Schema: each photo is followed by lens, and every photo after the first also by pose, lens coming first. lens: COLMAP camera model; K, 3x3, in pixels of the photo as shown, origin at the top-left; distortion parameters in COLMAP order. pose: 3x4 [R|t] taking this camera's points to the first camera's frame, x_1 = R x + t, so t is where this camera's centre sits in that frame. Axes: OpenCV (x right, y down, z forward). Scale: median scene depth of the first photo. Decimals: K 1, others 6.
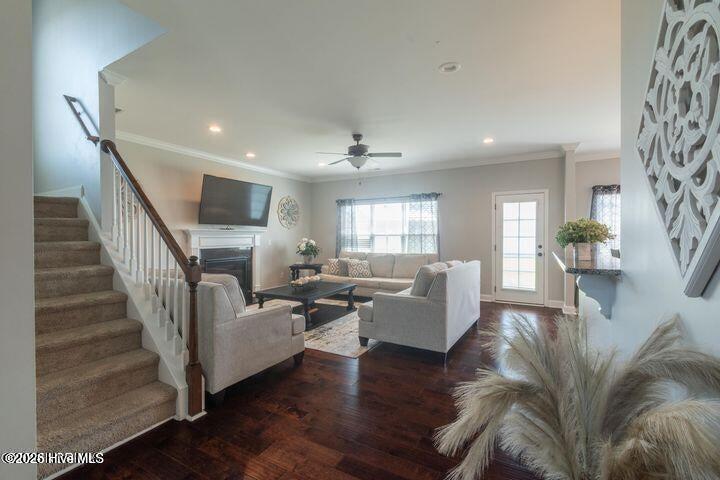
lens RADIAL K [[317.6, 0, 362.6], [0, 317.6, 239.2], [0, 0, 1]] dist [0.001454, -0.000490]
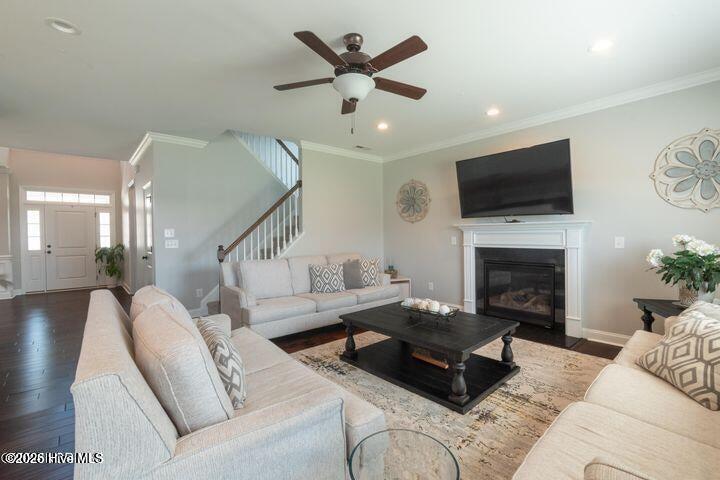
lens RADIAL K [[308.0, 0, 360.0], [0, 308.0, 240.0], [0, 0, 1]] dist [-0.007545, -0.000043]
pose [[-0.328965, 0.017061, -0.944188, 0.301213], [-0.003200, 0.999811, 0.019181, -0.002920], [0.944337, 0.009331, -0.328848, 0.783224]]
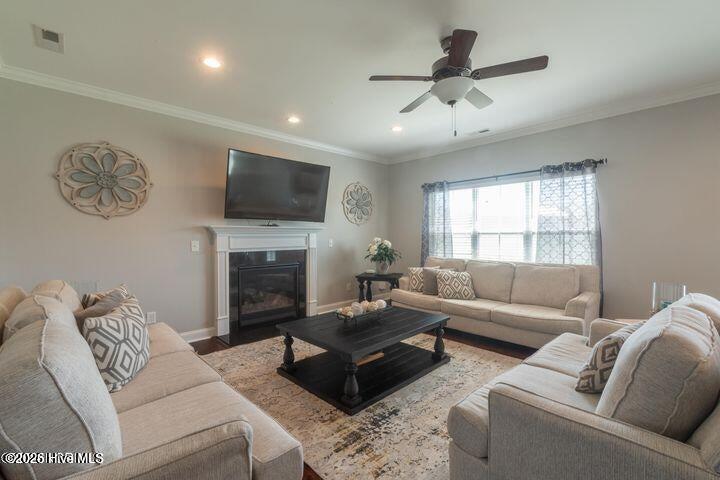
lens RADIAL K [[317.6, 0, 362.6], [0, 317.6, 239.2], [0, 0, 1]] dist [0.001454, -0.000490]
pose [[0.955735, 0.002583, -0.294218, 0.000236], [-0.001187, 0.999987, 0.004924, -0.003645], [0.294227, -0.004357, 0.955726, 0.307455]]
